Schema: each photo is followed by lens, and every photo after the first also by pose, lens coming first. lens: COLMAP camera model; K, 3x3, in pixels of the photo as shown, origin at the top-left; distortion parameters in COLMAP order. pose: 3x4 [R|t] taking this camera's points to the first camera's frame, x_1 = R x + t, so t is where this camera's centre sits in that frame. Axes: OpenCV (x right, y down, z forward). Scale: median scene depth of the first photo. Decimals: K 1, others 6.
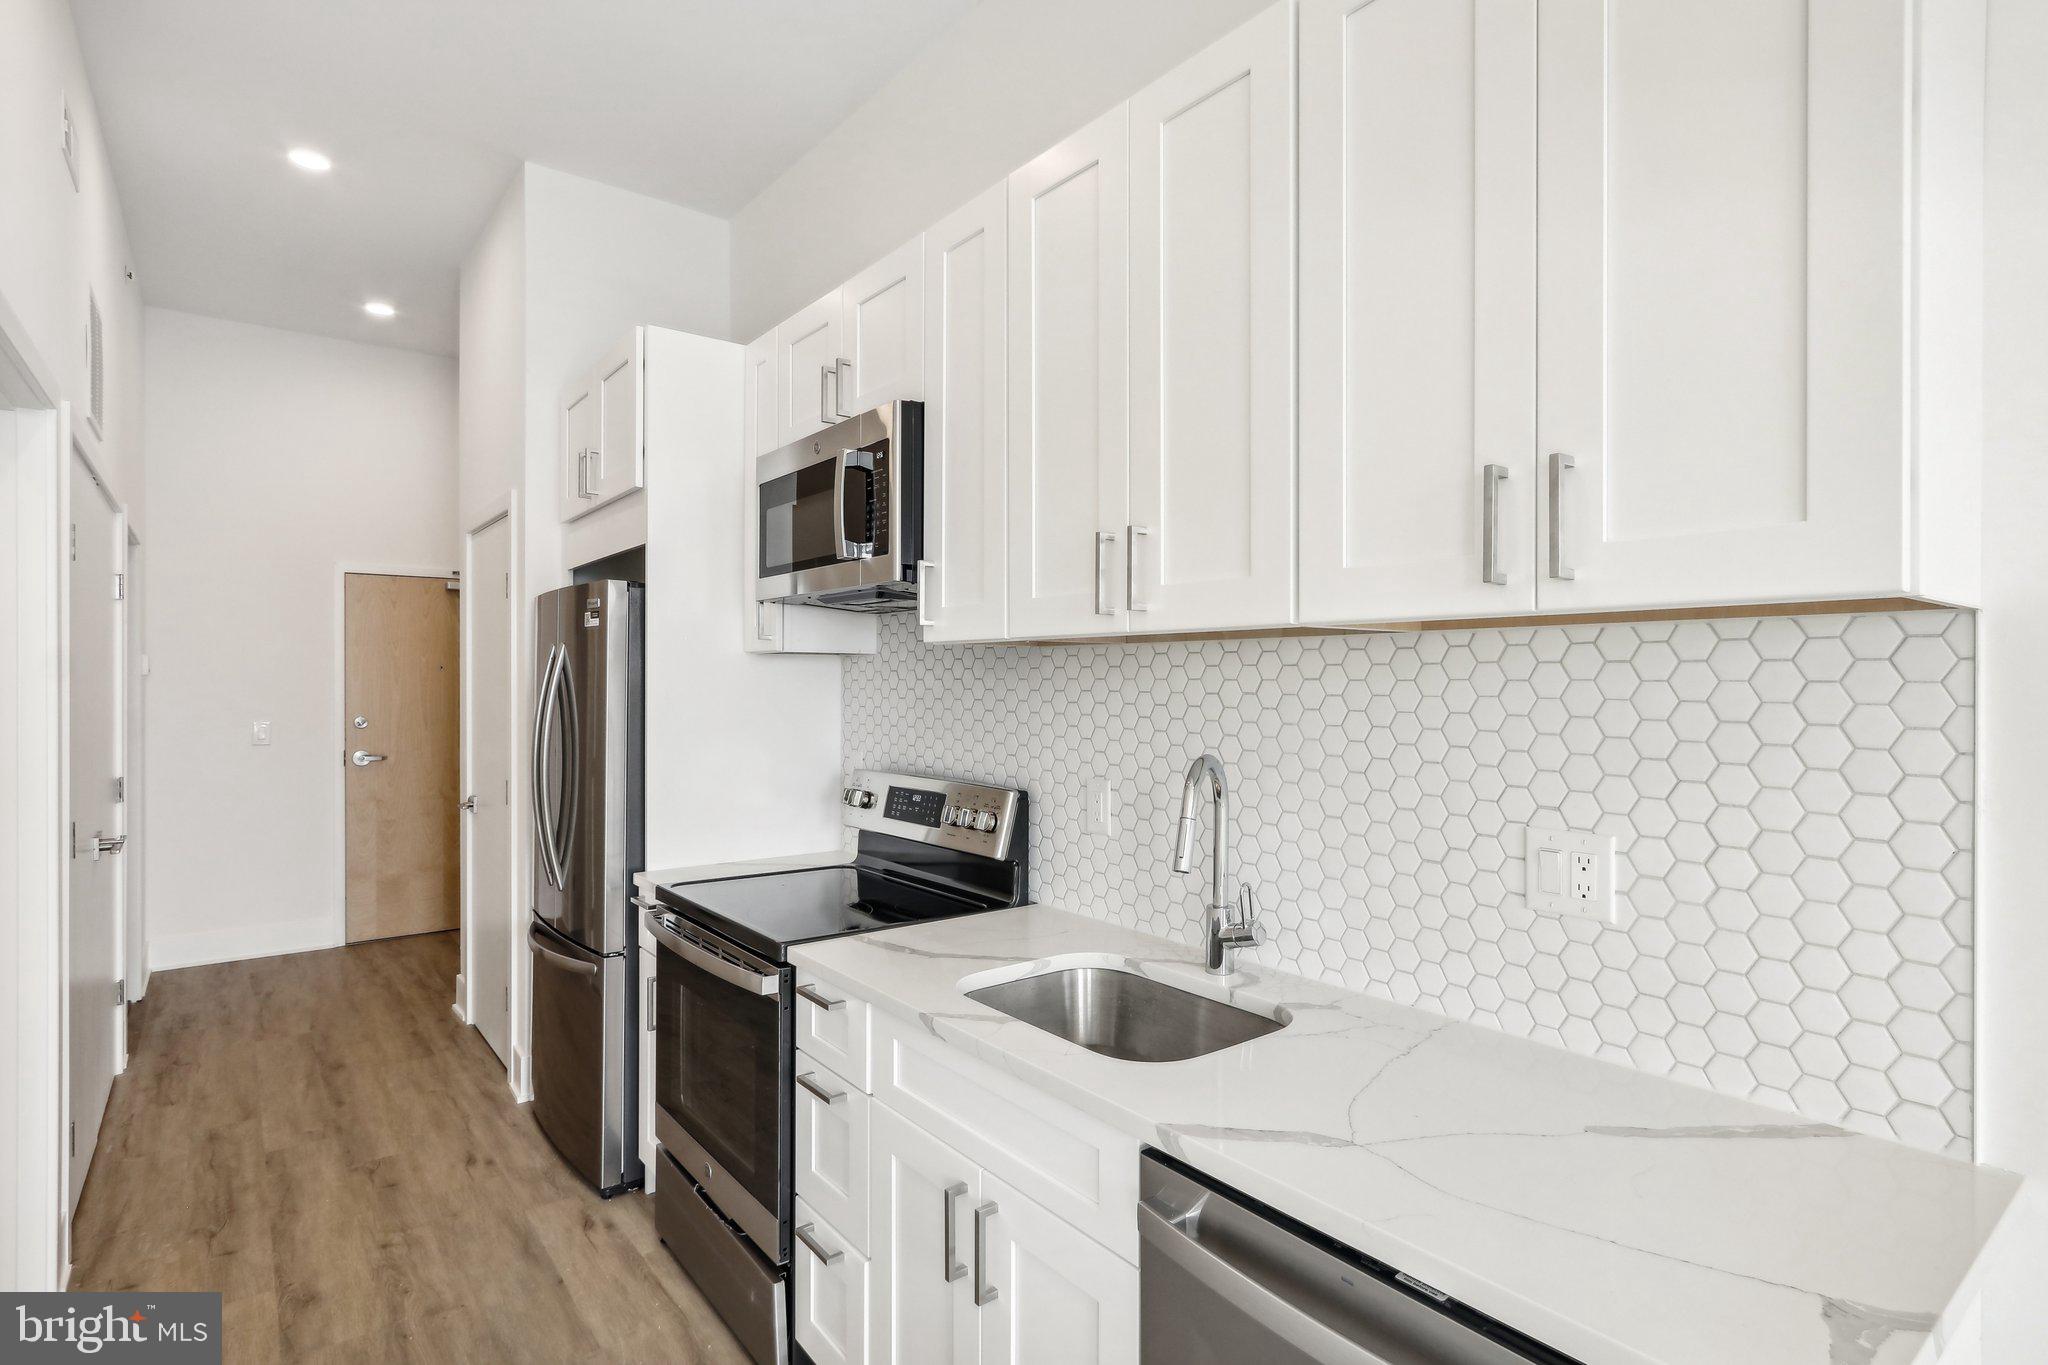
lens RADIAL K [[1031.1, 0, 1030.1], [0, 1031.1, 676.0], [0, 0, 1]] dist [-0.003867, -0.000075]
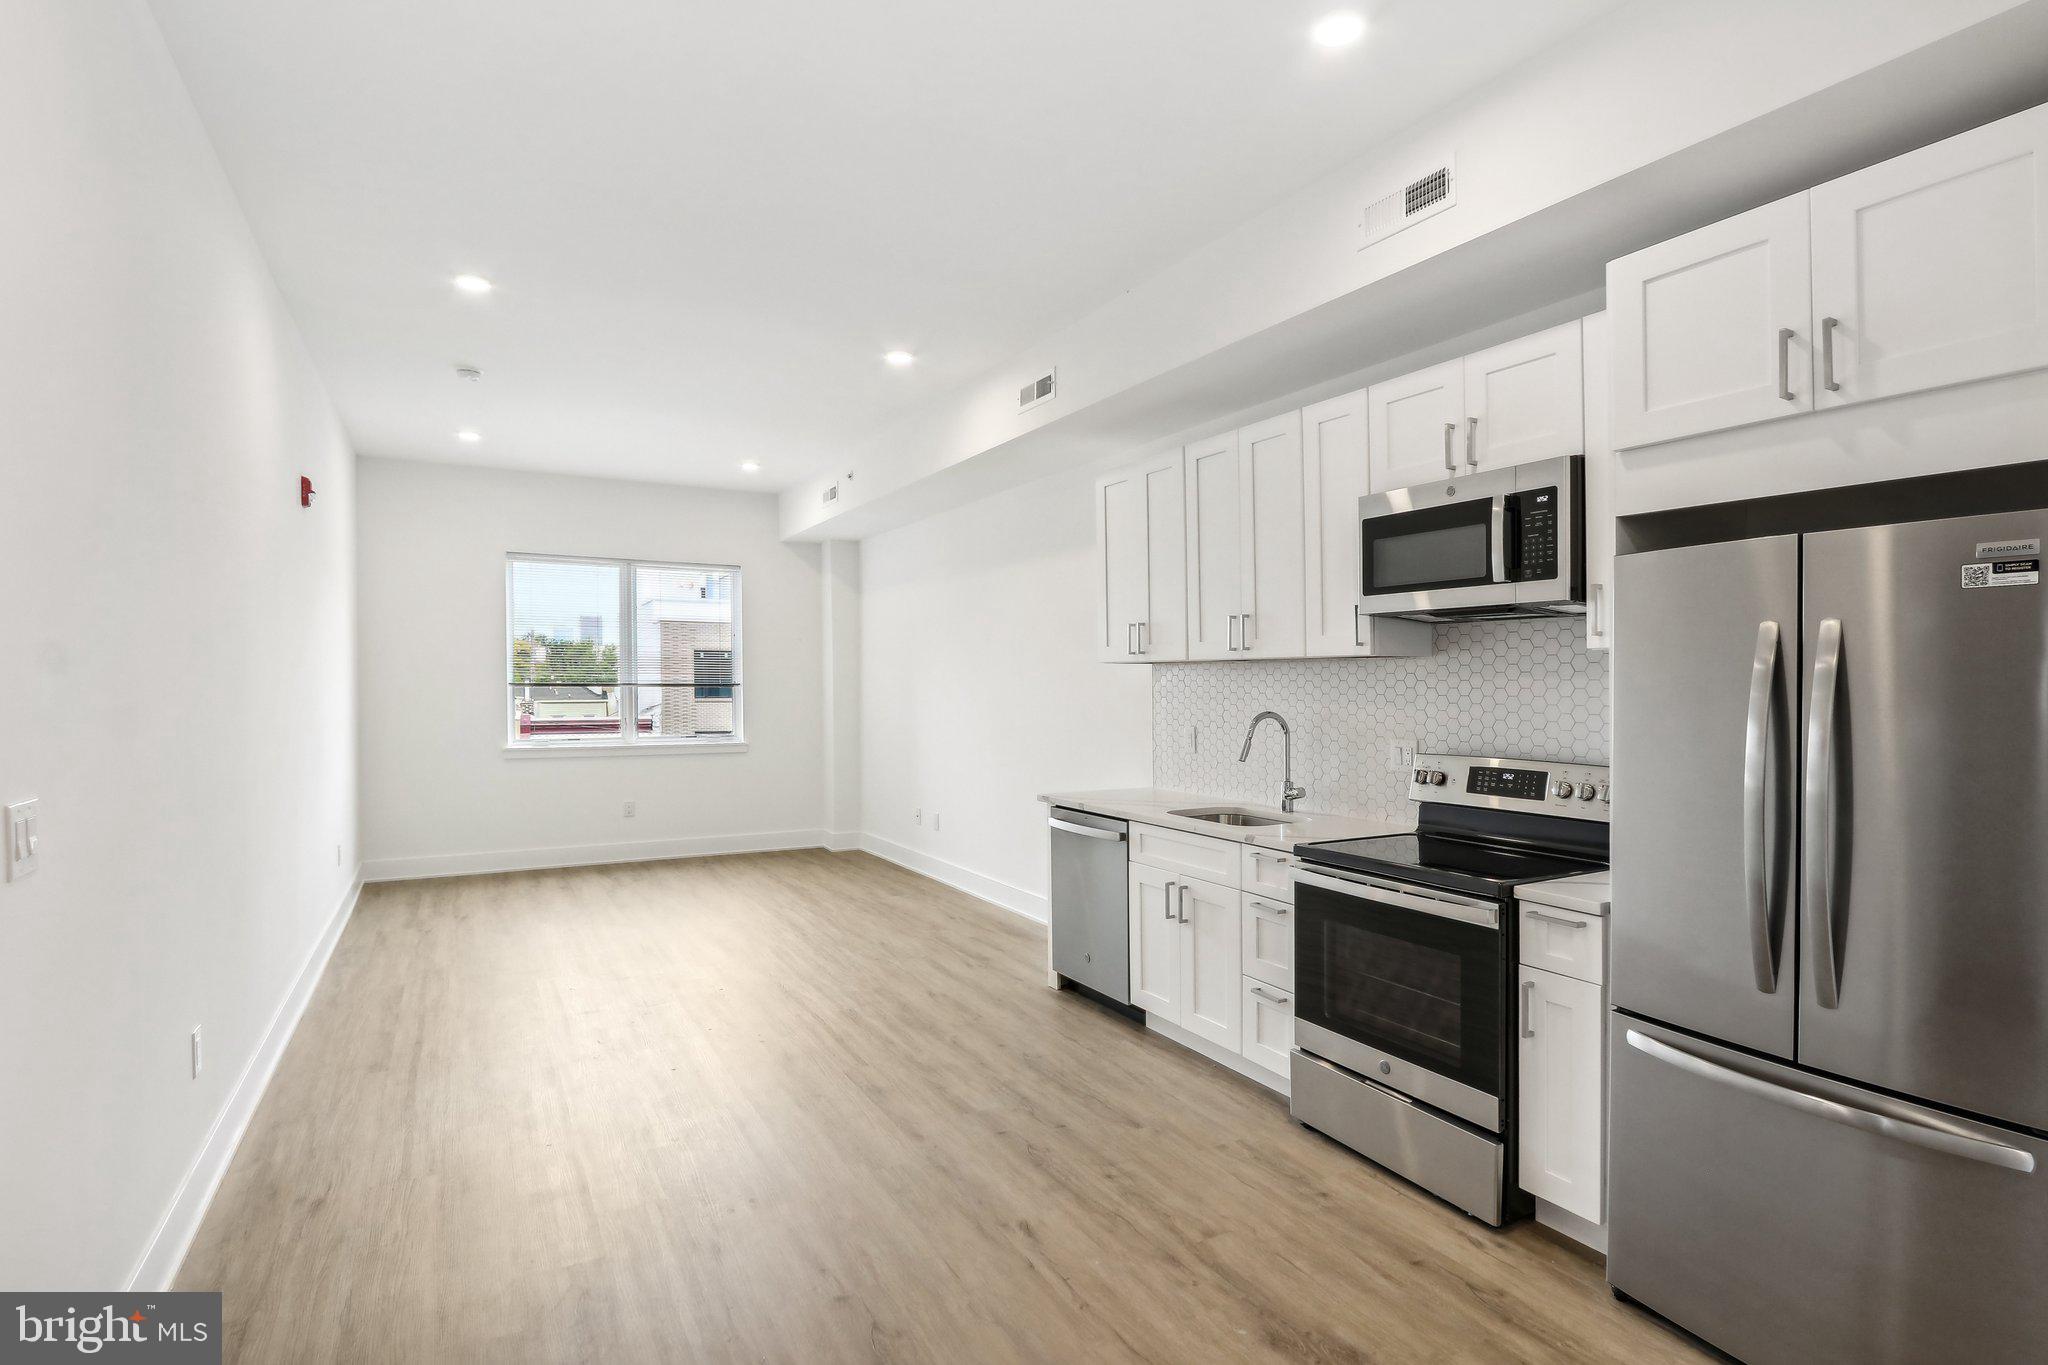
lens RADIAL K [[982.3, 0, 1028.5], [0, 982.3, 679.0], [0, 0, 1]] dist [-0.005923, 0.000222]
pose [[0.987468, 0.008439, -0.157594, -0.564420], [-0.008398, 0.999964, 0.000923, 0.008322], [0.157596, 0.000412, 0.987504, -0.268167]]
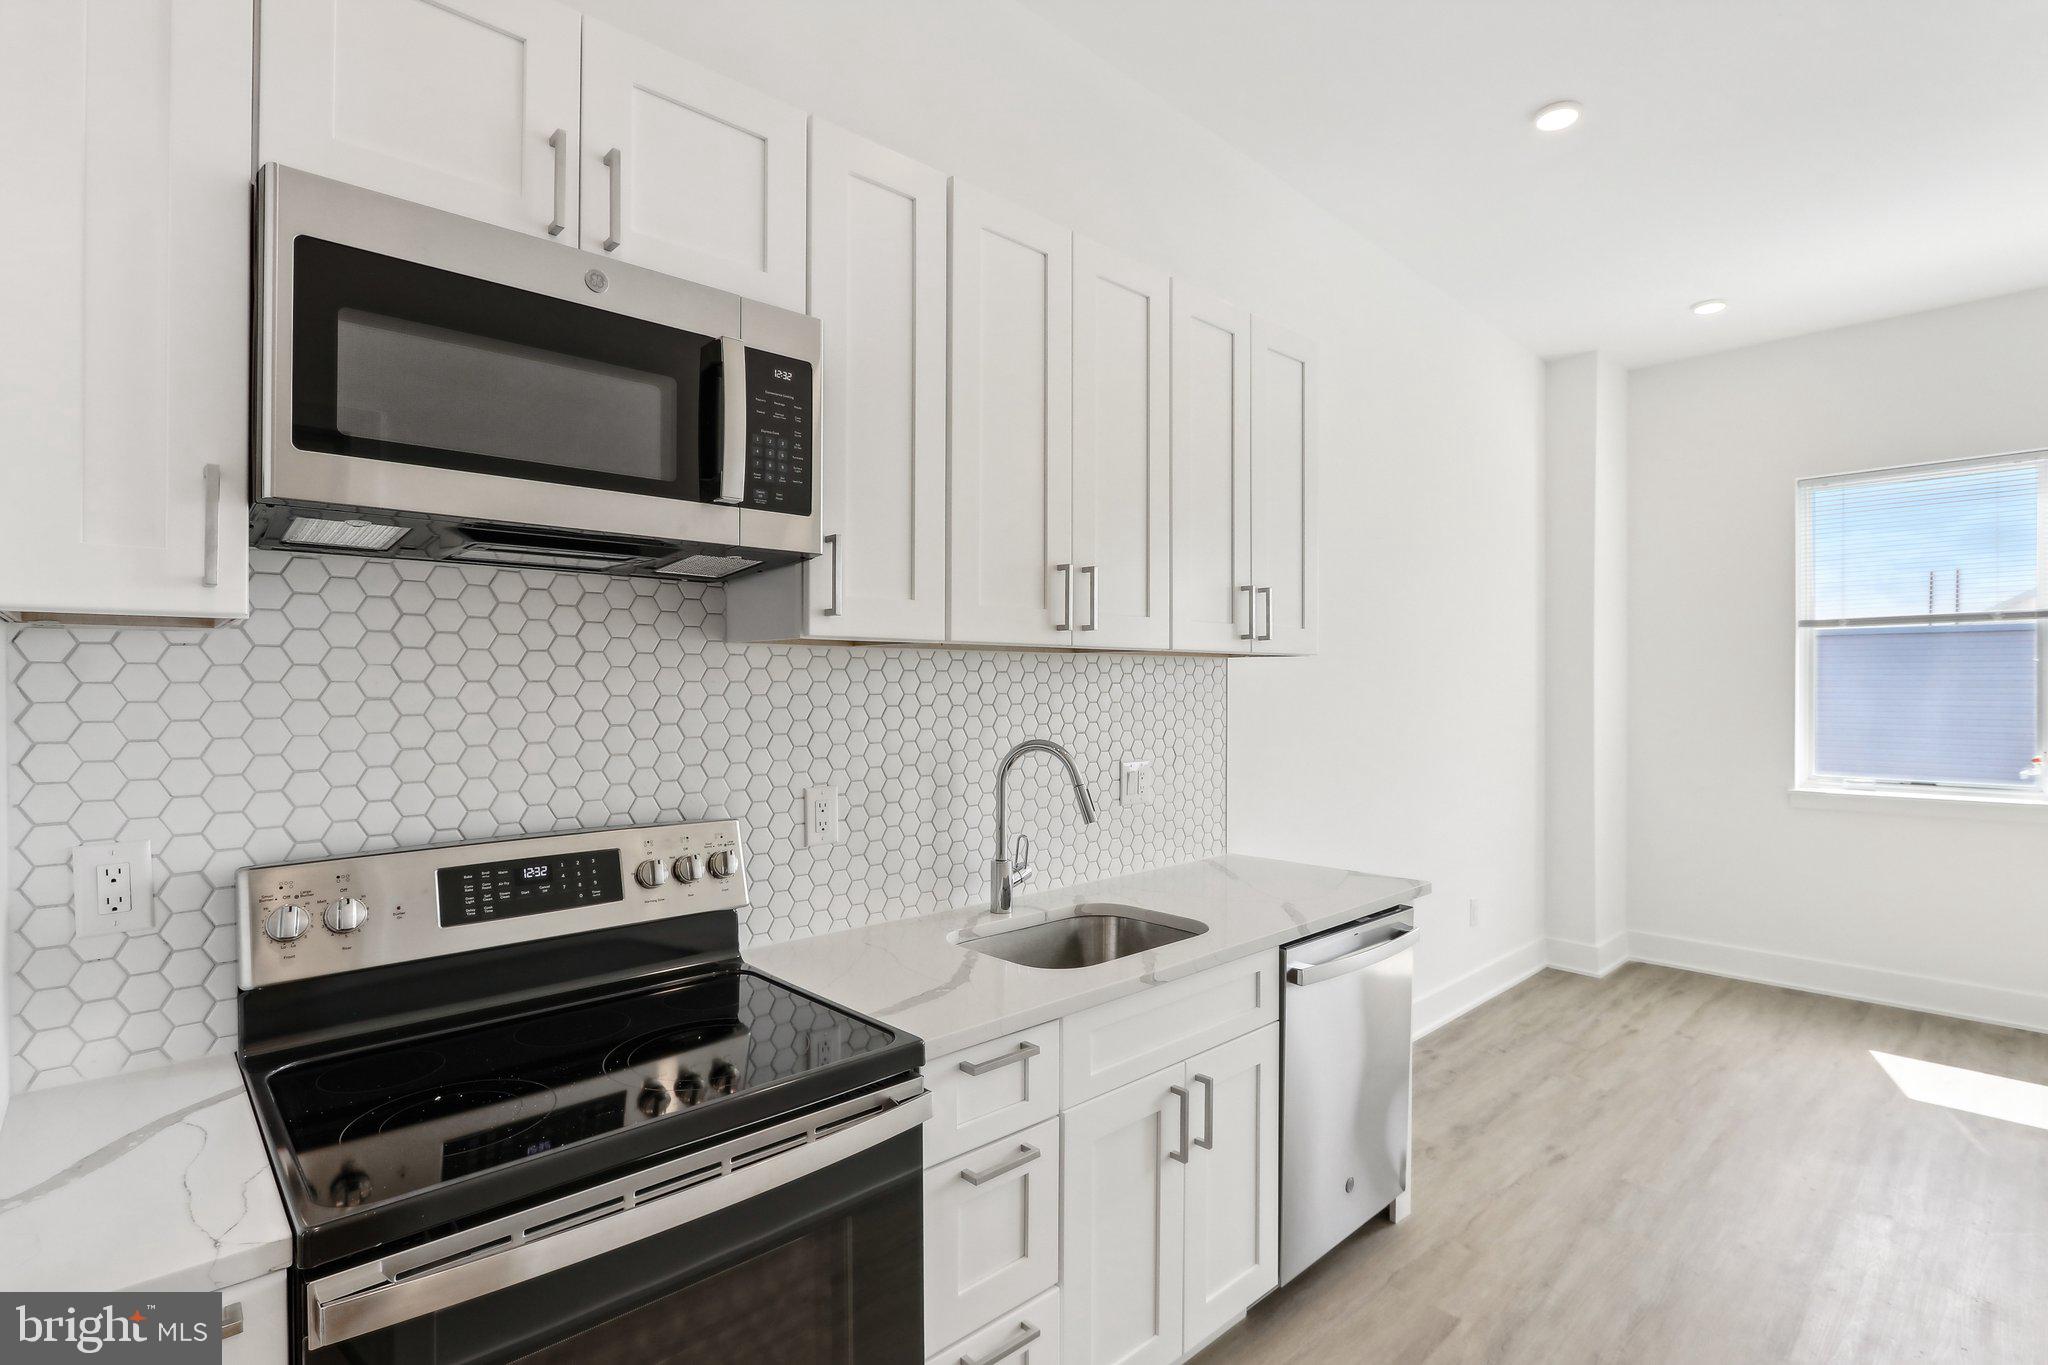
lens RADIAL K [[982.3, 0, 1035.0], [0, 982.3, 678.1], [0, 0, 1]] dist [-0.005923, 0.000222]
pose [[-0.092907, 0.008968, 0.995634, -0.843866], [-0.000463, 0.999959, -0.009050, 0.007619], [-0.995675, -0.001302, -0.092899, 0.874139]]
